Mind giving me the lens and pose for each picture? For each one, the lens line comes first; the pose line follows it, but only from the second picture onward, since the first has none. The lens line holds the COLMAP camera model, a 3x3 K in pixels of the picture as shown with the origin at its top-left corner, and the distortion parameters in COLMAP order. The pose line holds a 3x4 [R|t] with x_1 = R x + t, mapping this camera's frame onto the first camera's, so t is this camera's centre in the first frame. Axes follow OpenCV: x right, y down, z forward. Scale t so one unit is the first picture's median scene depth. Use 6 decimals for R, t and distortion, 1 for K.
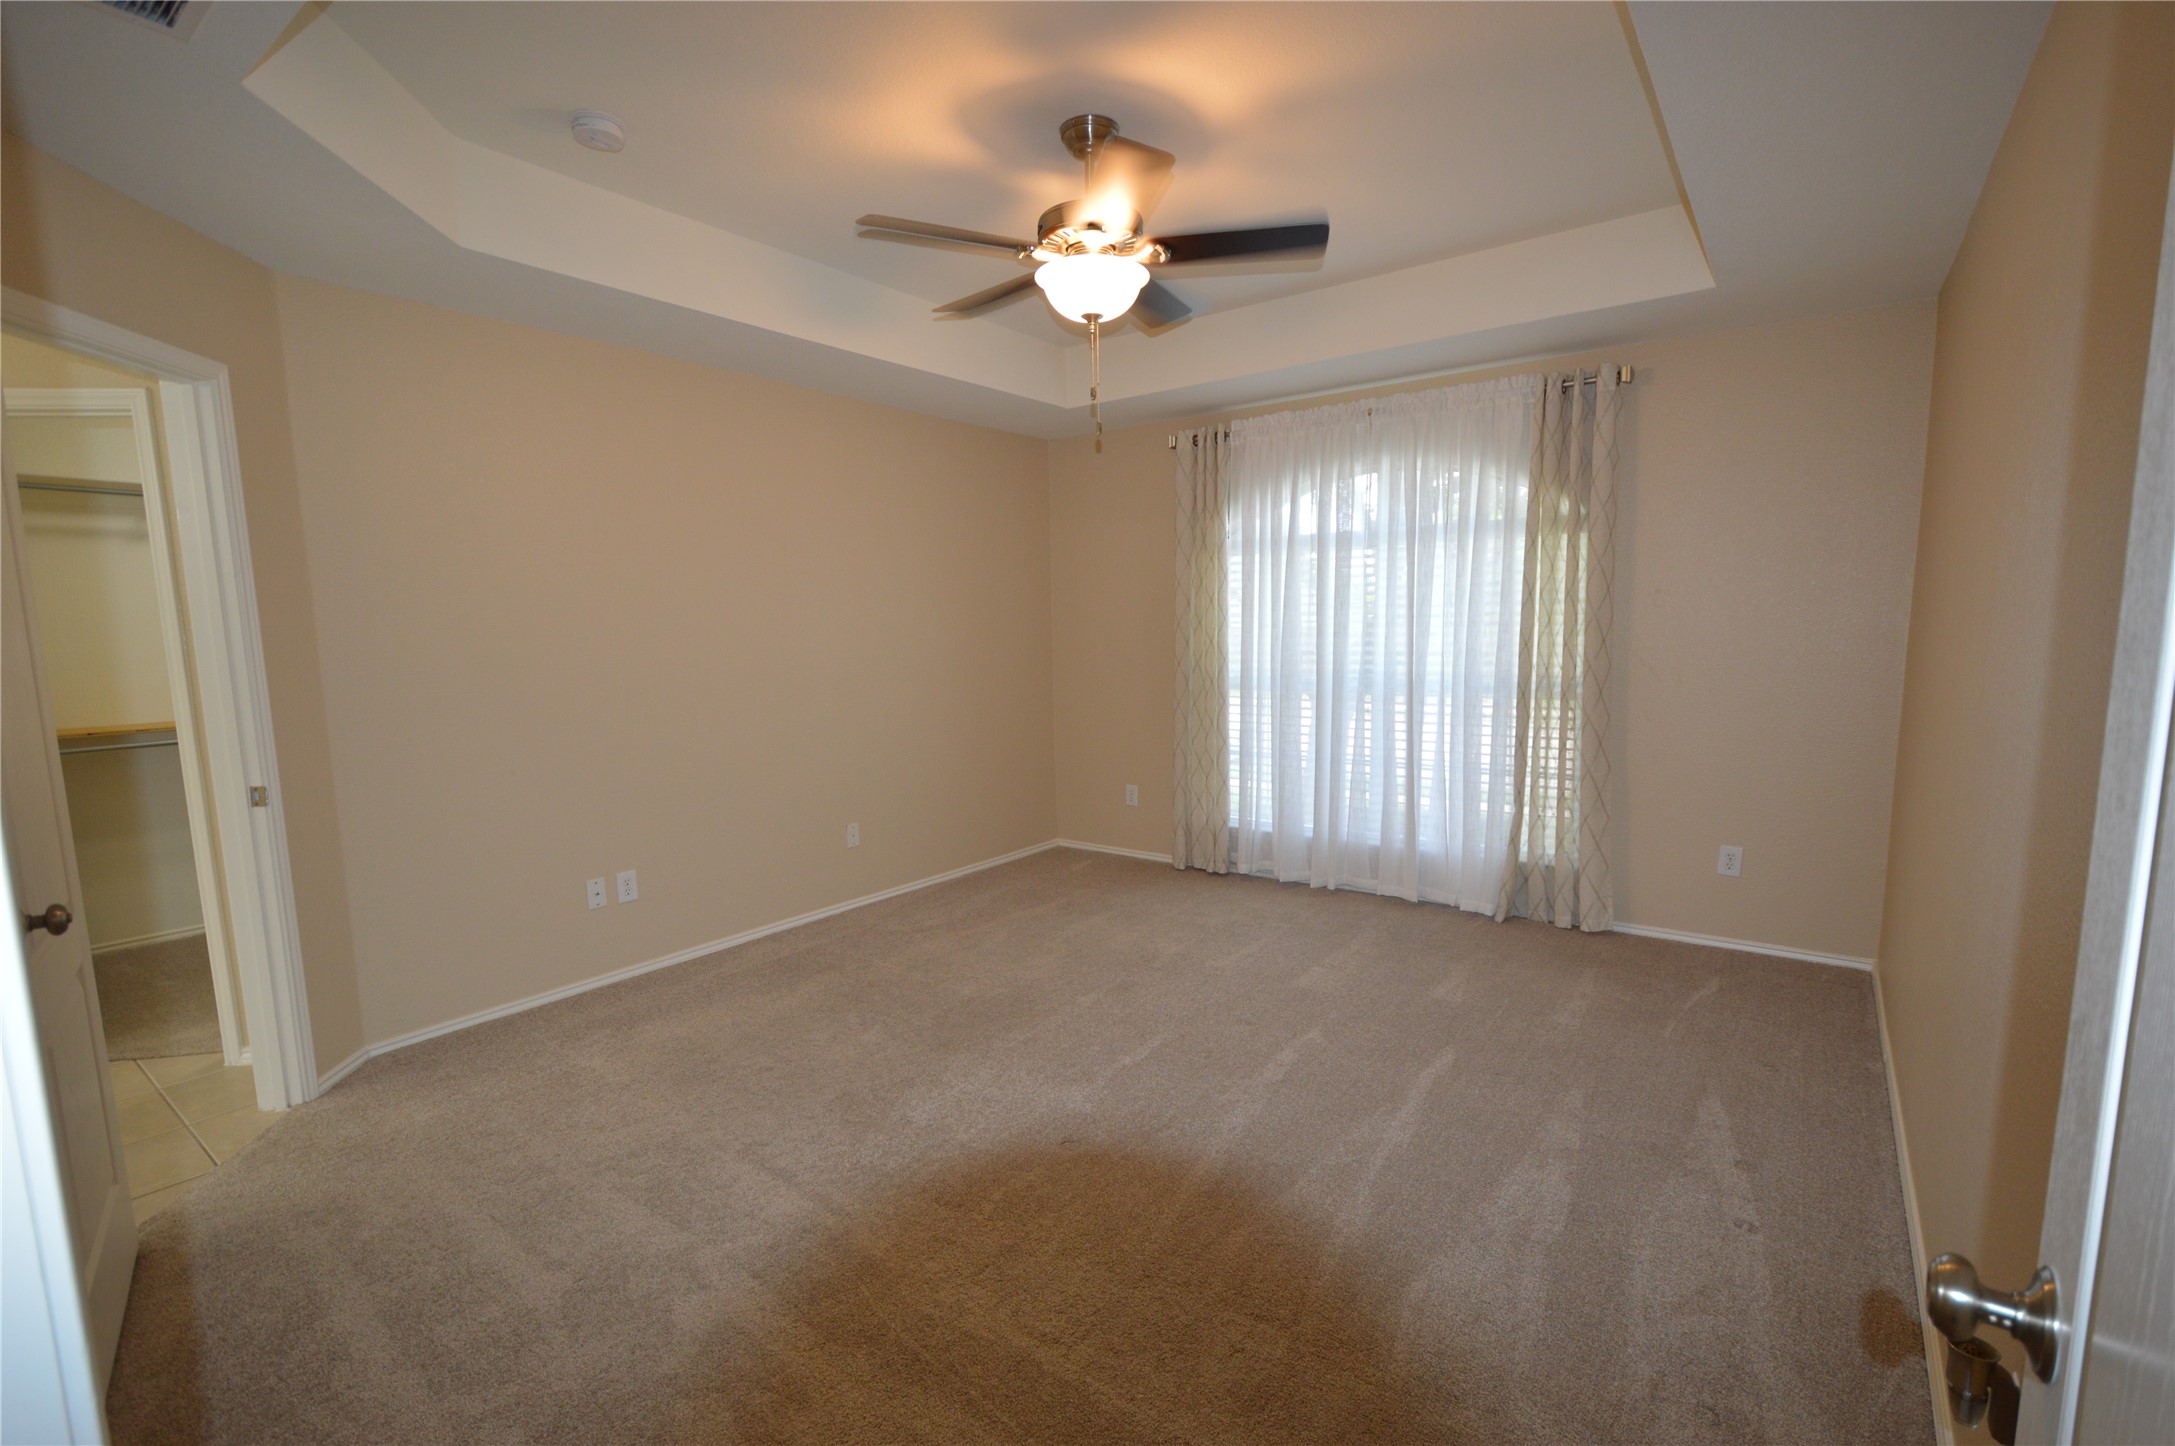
lens RADIAL K [[971.5, 0, 1086.7], [0, 971.5, 748.9], [0, 0, 1]] dist [0.005983, -0.008365]
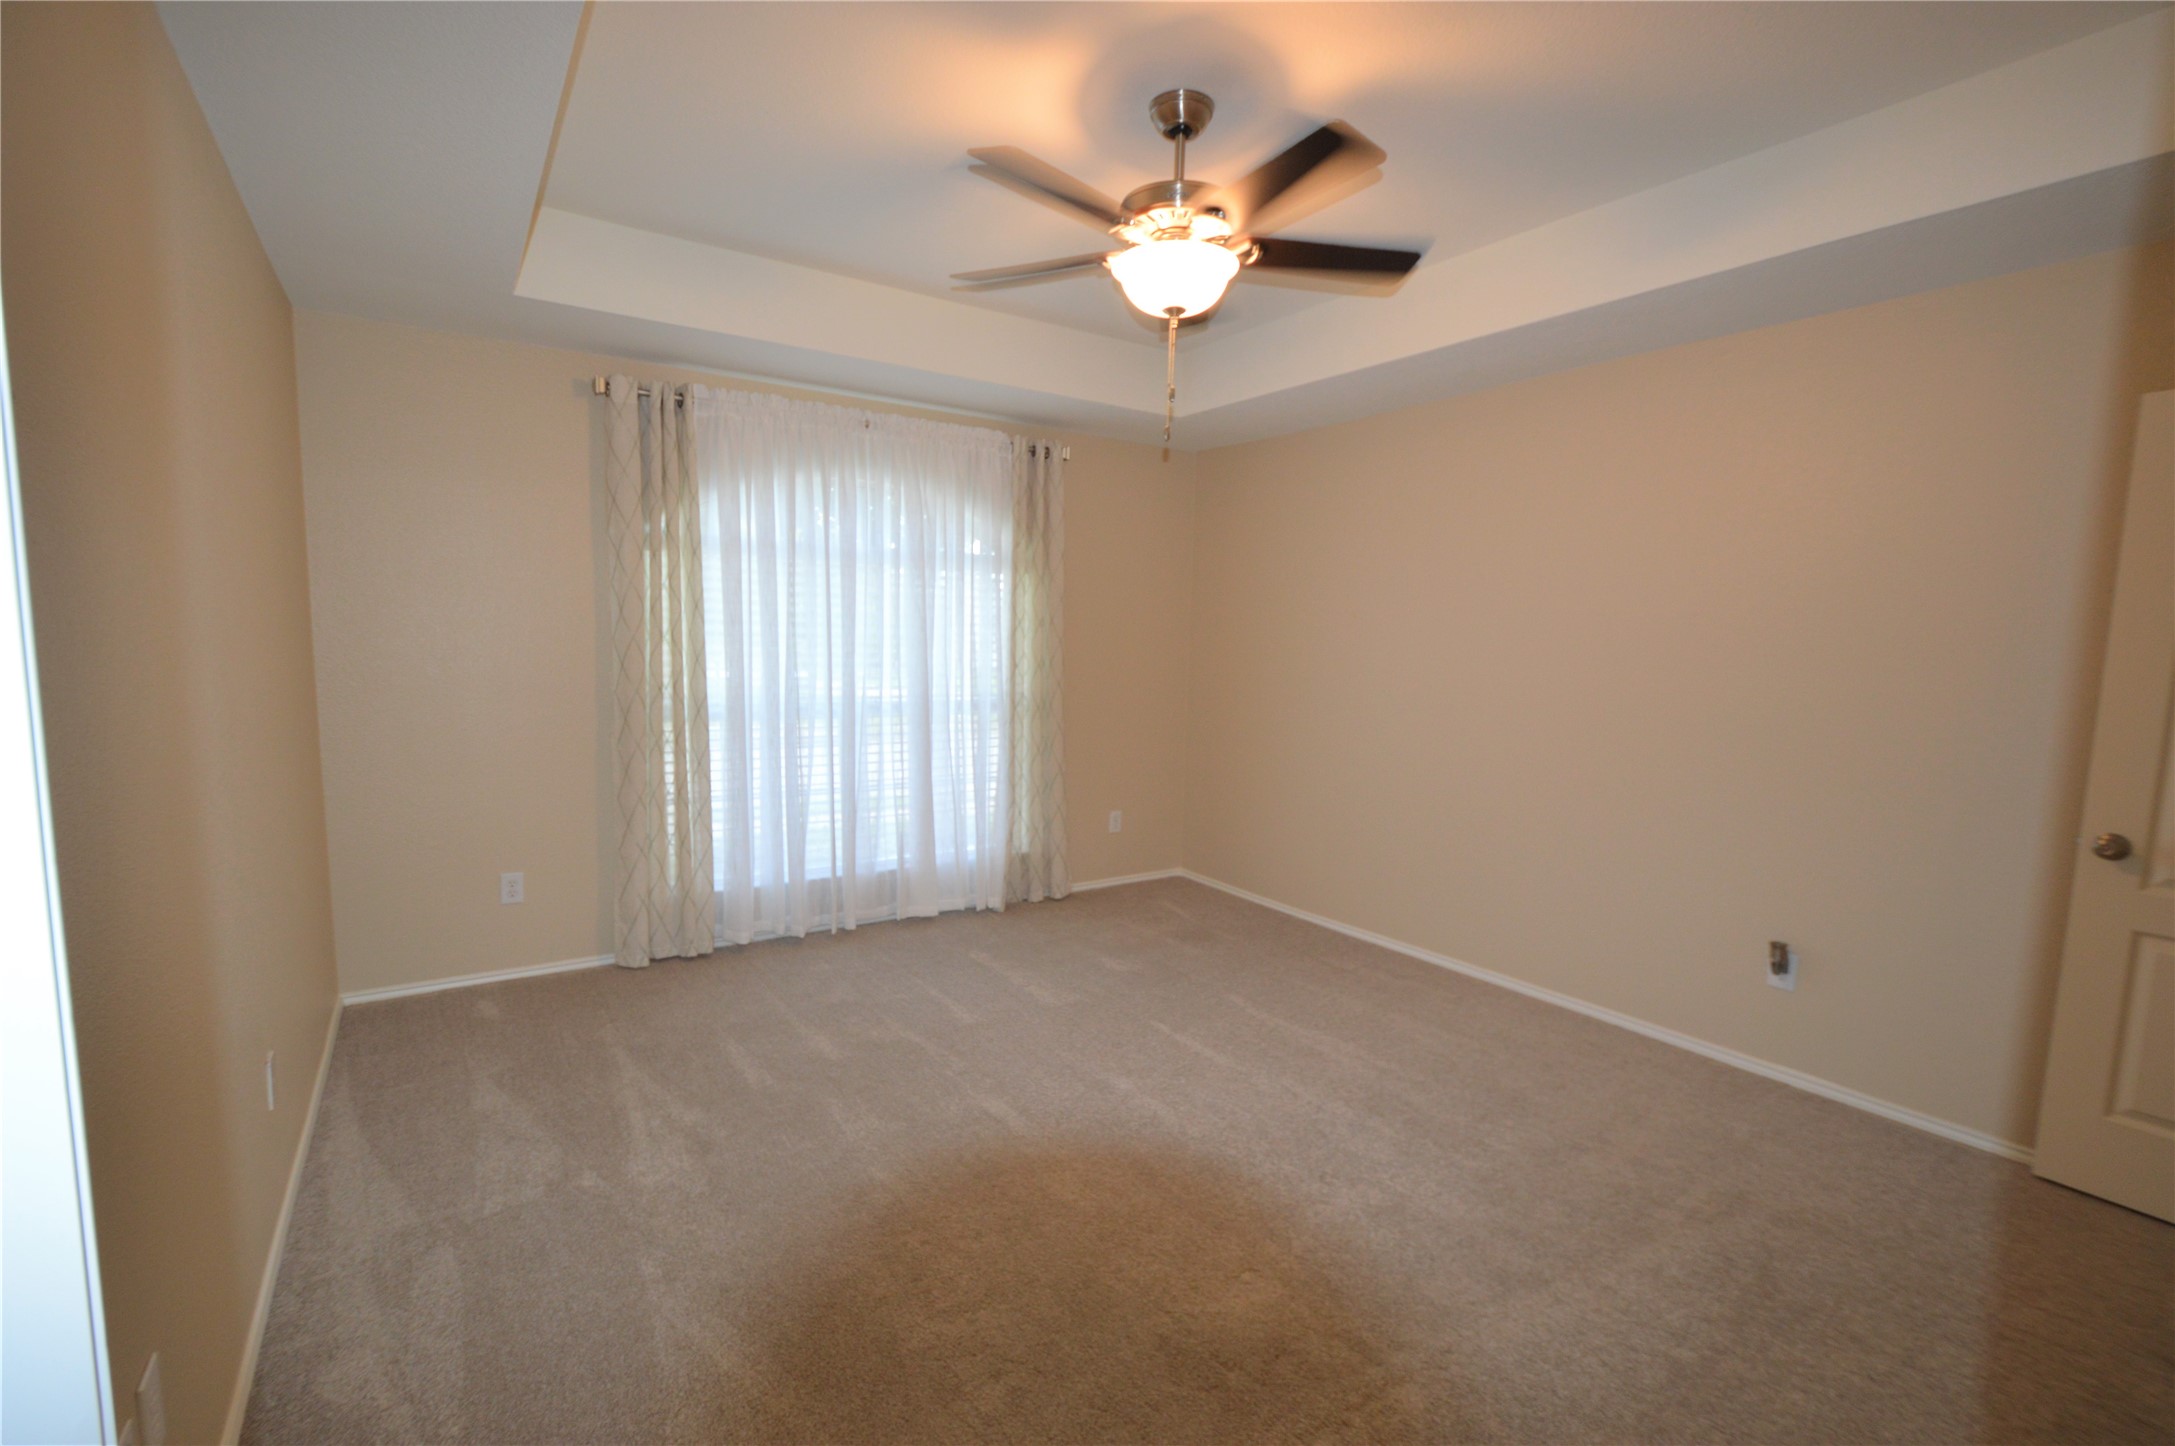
lens RADIAL K [[1000.6, 0, 1086.8], [0, 1000.6, 749.7], [0, 0, 1]] dist [0.005673, -0.008146]
pose [[0.319671, -0.076593, 0.944428, -0.637948], [0.101296, 0.993778, 0.046309, -0.052747], [-0.942099, 0.080863, 0.325440, 0.528688]]
